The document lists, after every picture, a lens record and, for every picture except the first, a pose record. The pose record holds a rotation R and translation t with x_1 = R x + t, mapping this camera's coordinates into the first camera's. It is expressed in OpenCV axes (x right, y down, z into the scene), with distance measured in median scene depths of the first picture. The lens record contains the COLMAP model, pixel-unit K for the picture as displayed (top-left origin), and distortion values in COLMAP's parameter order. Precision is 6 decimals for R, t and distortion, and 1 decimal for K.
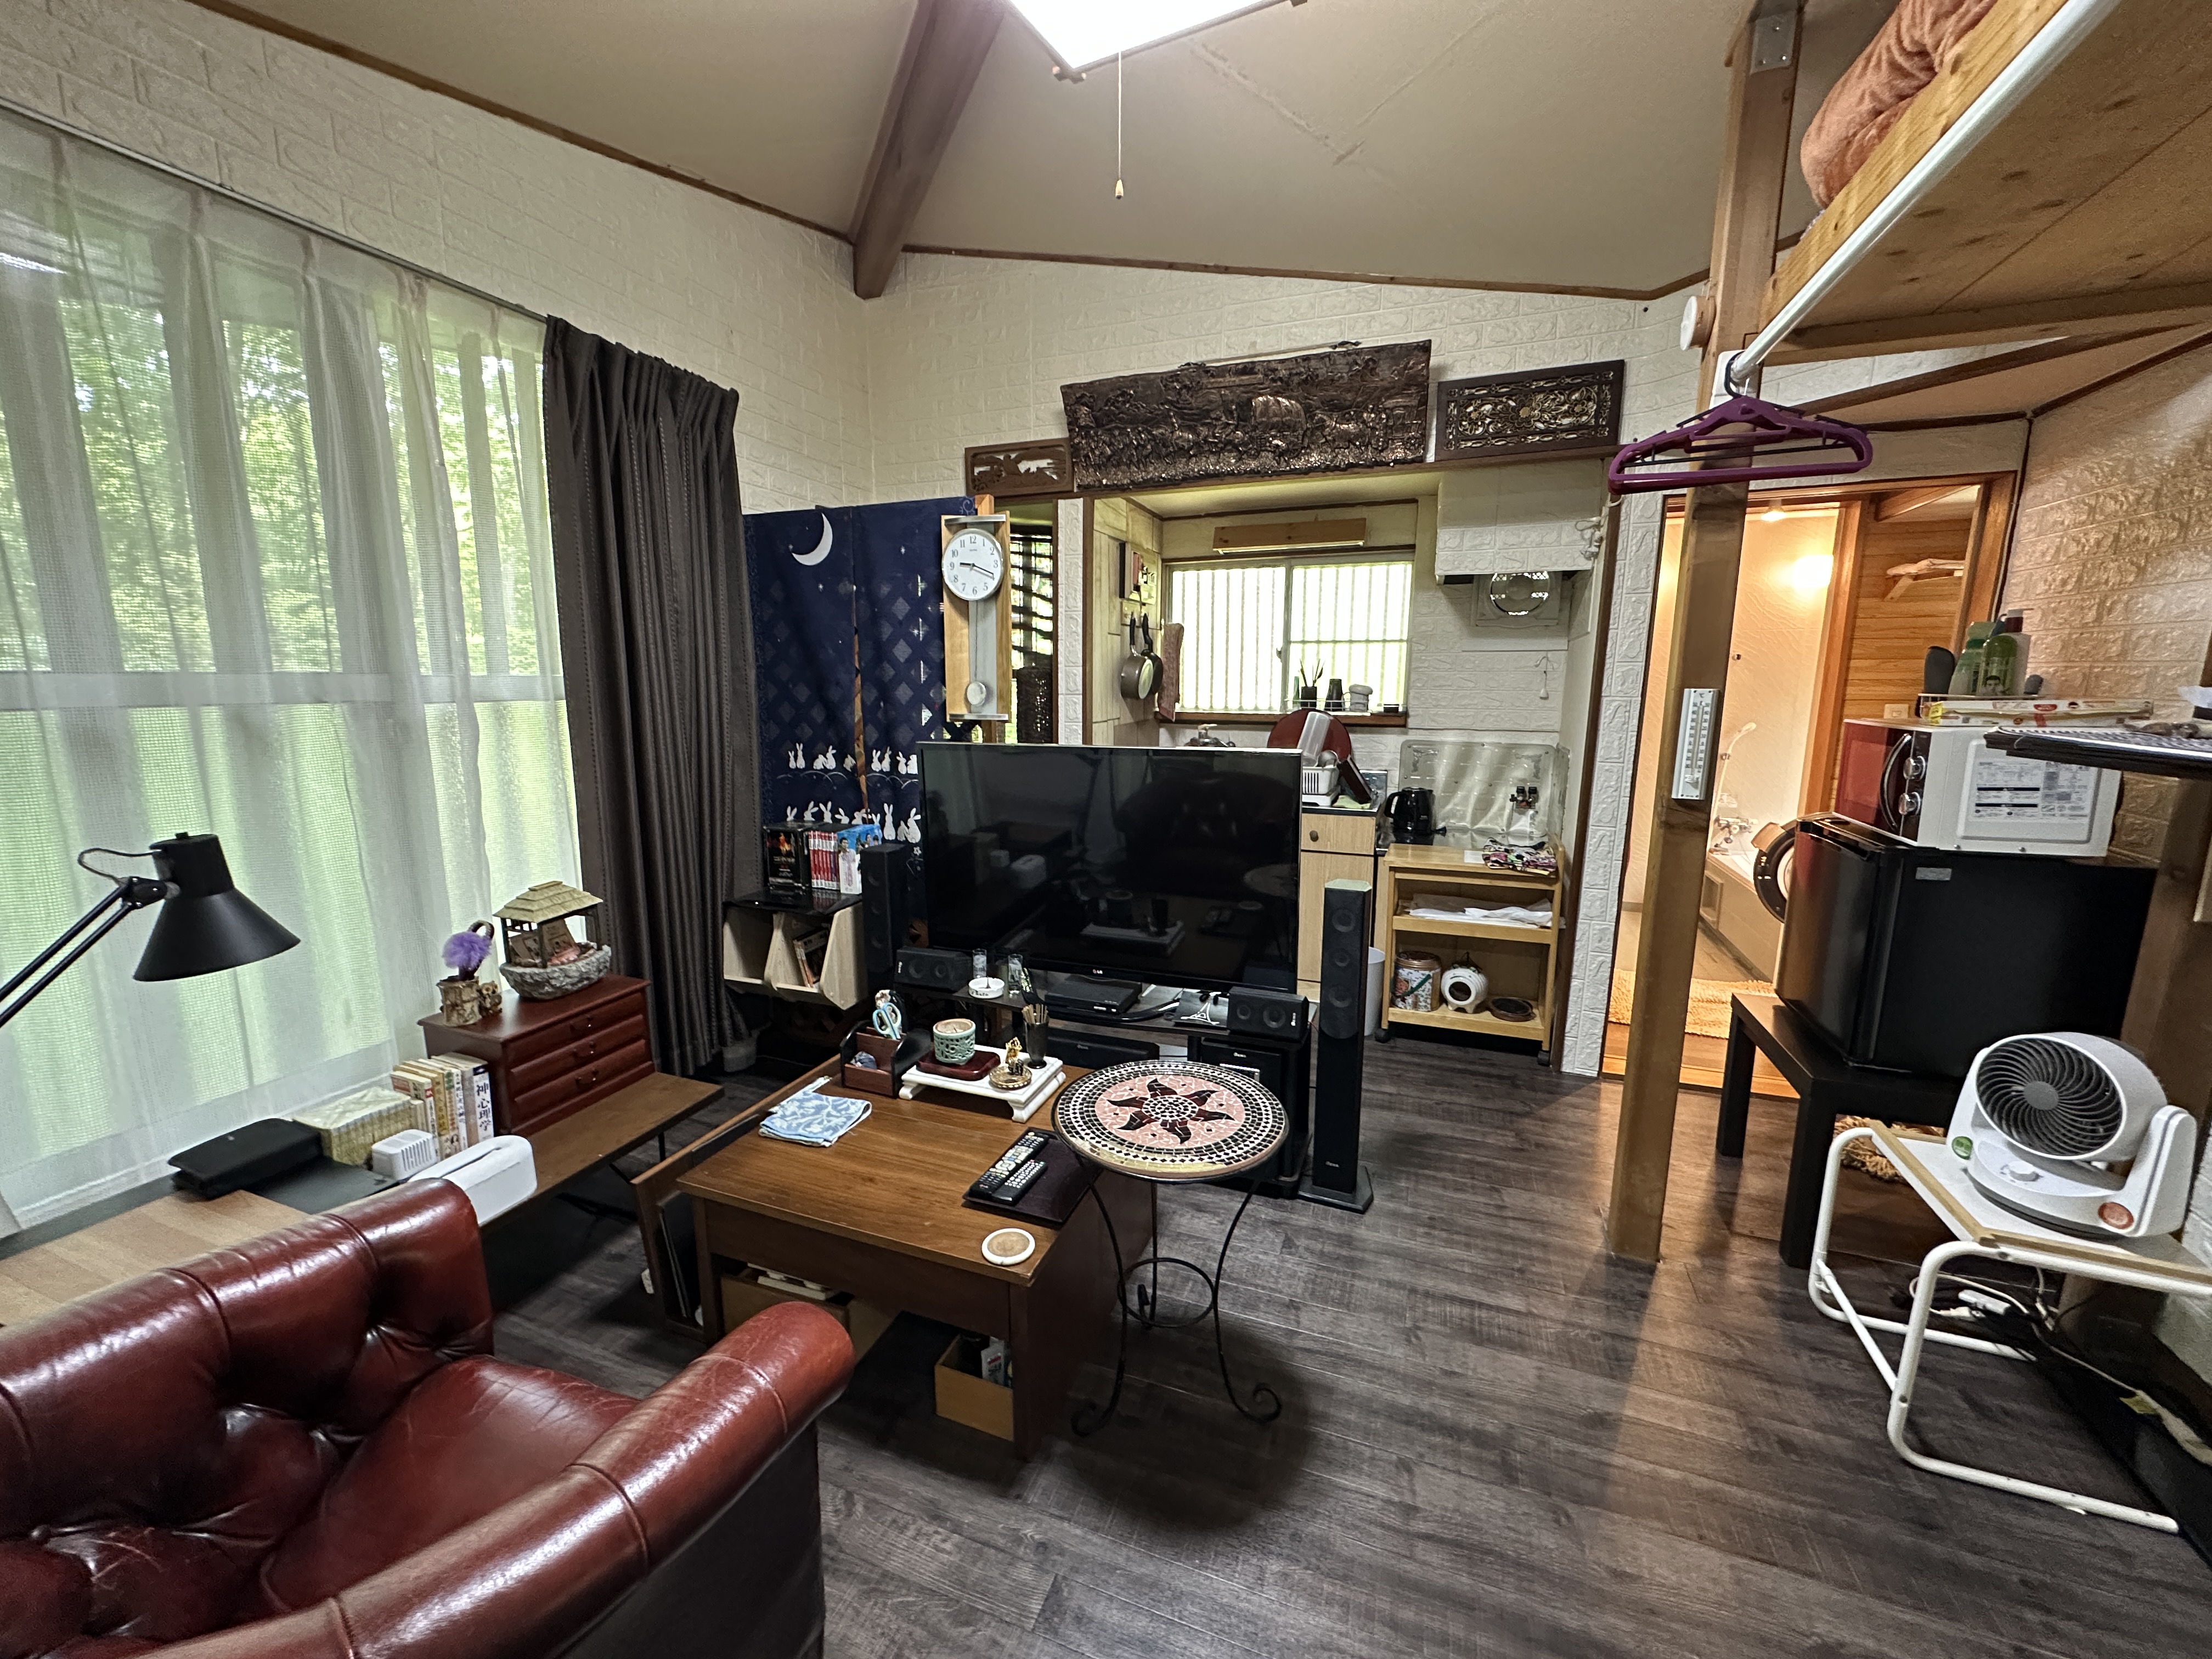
lens RADIAL K [[882.5, 0, 1099.8], [0, 882.5, 830.9], [0, 0, 1]] dist [-0.000013, 0.000060]
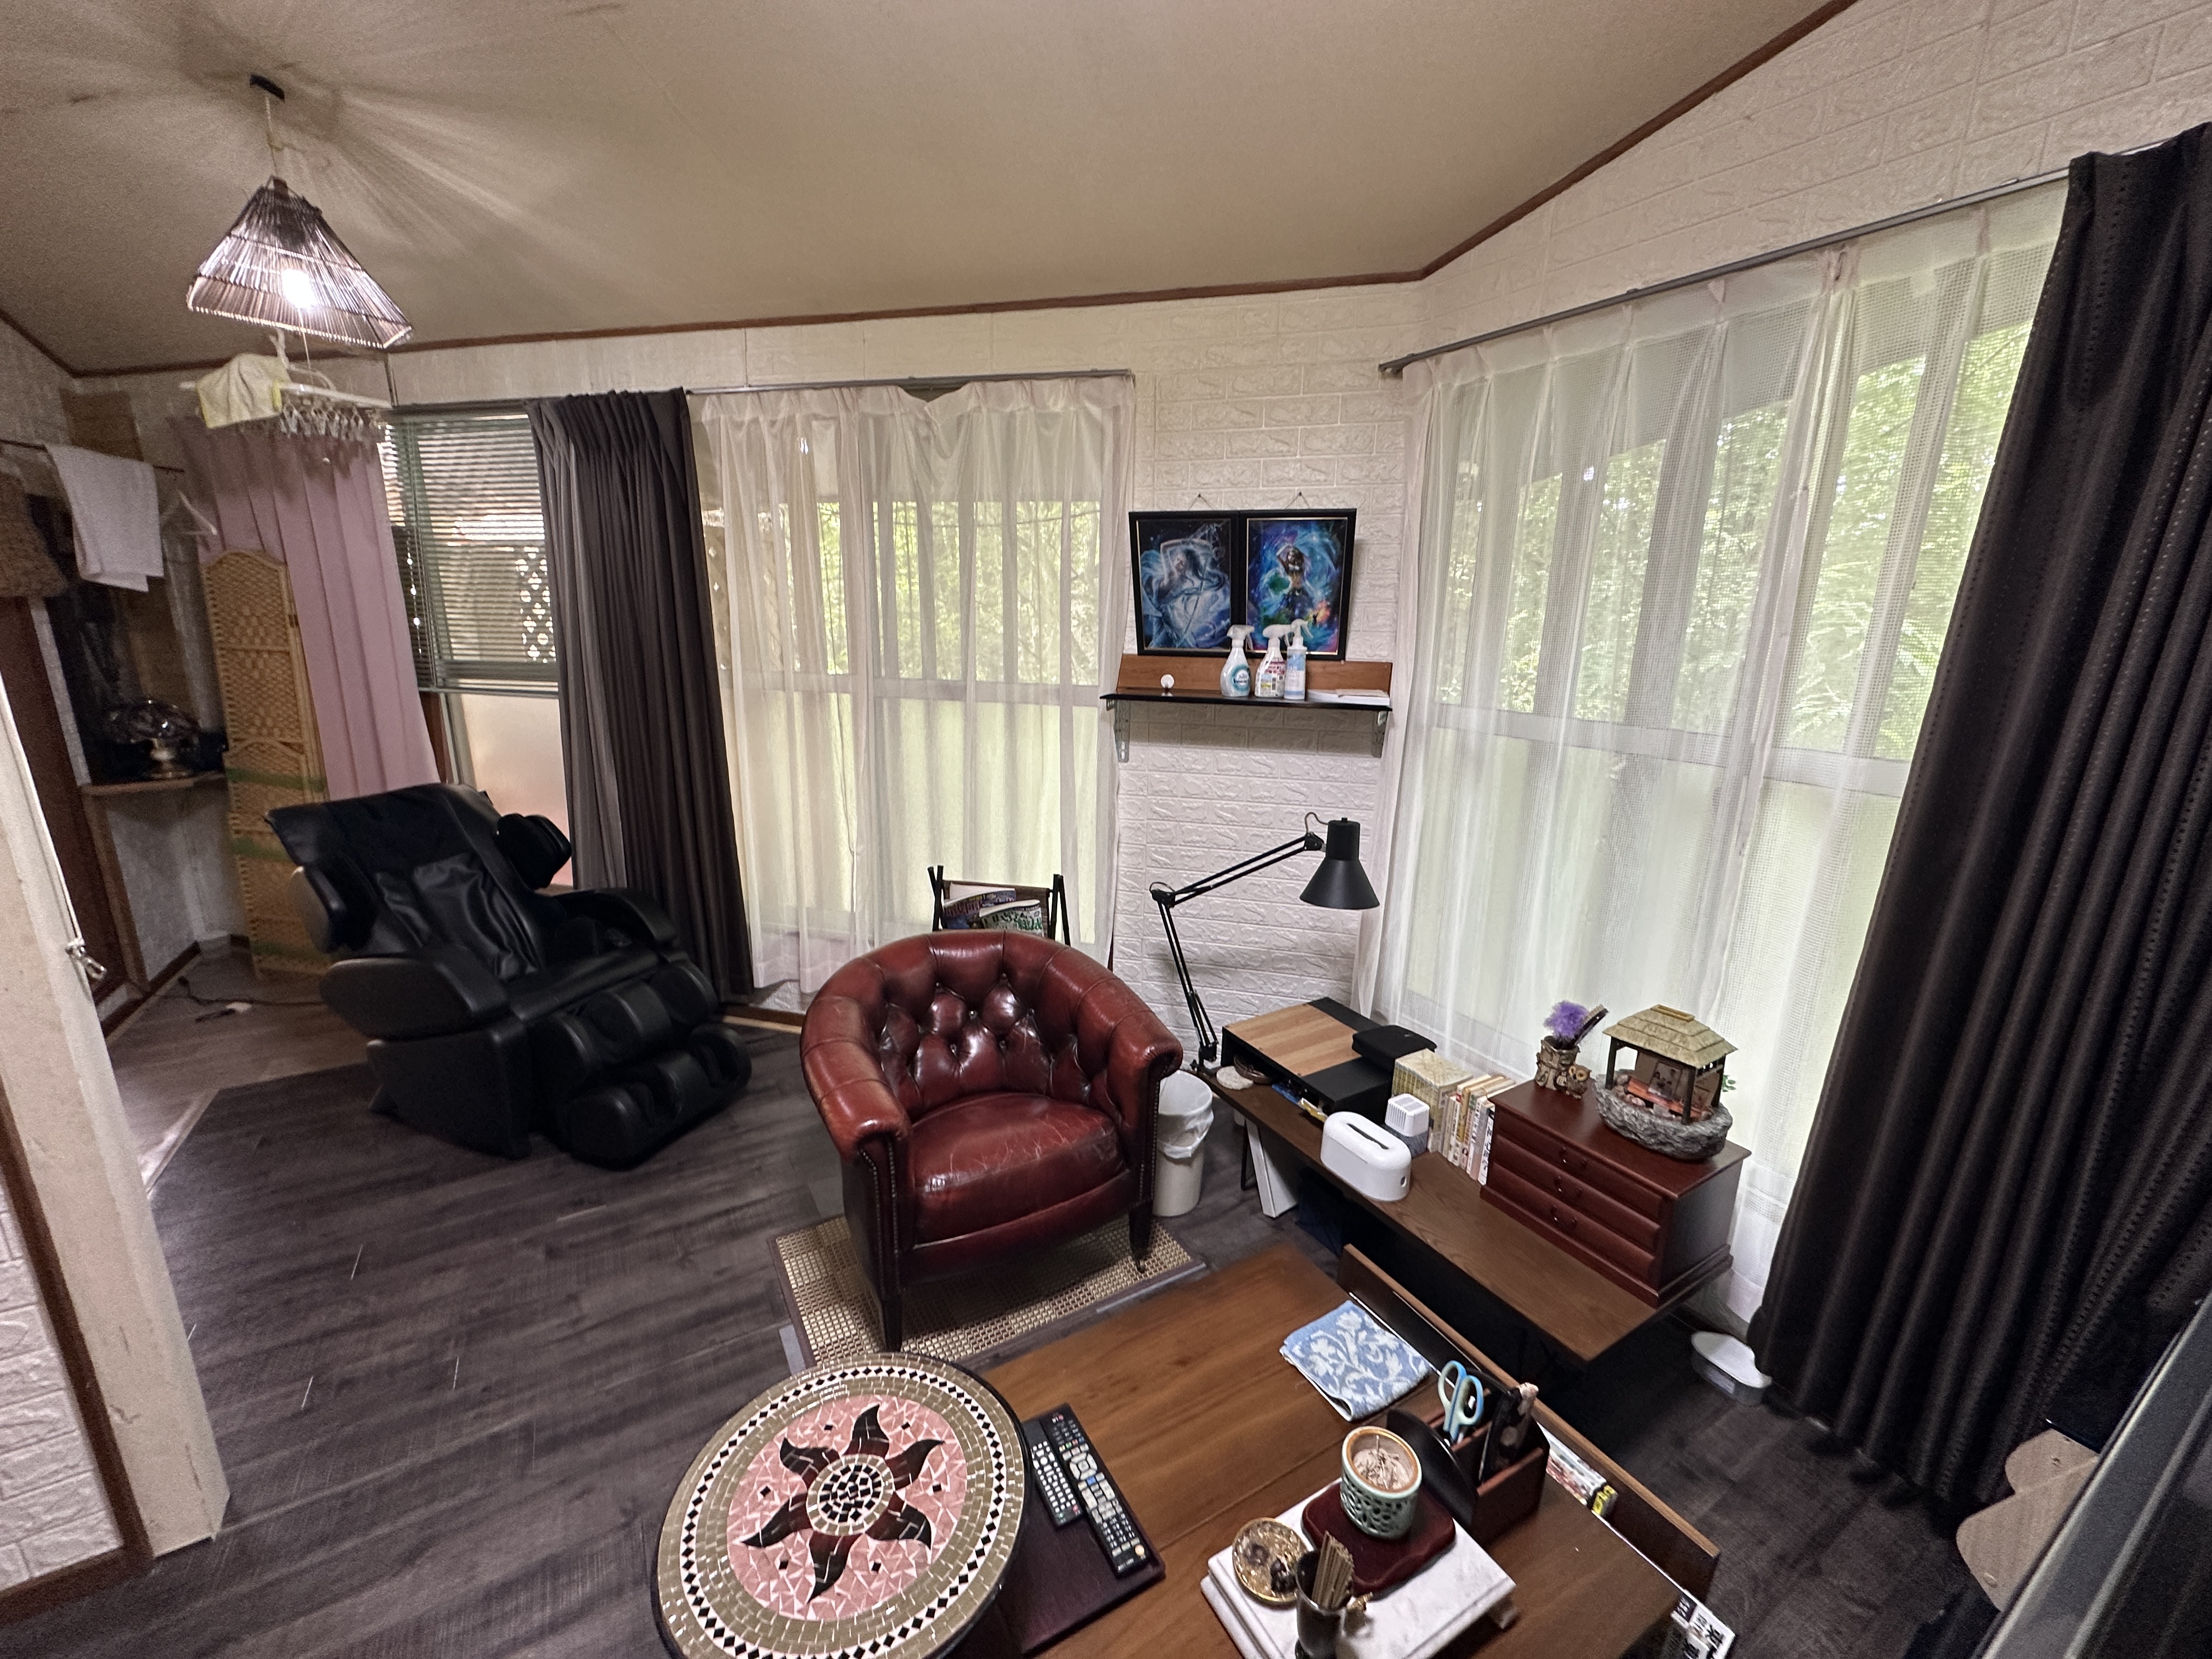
lens RADIAL K [[882.5, 0, 1106.8], [0, 882.5, 822.5], [0, 0, 1]] dist [-0.000013, 0.000060]
pose [[-0.617211, 0.170702, -0.768057, 0.382097], [-0.151585, 0.932094, 0.328973, -0.391007], [0.772057, 0.319471, -0.549423, 1.361085]]
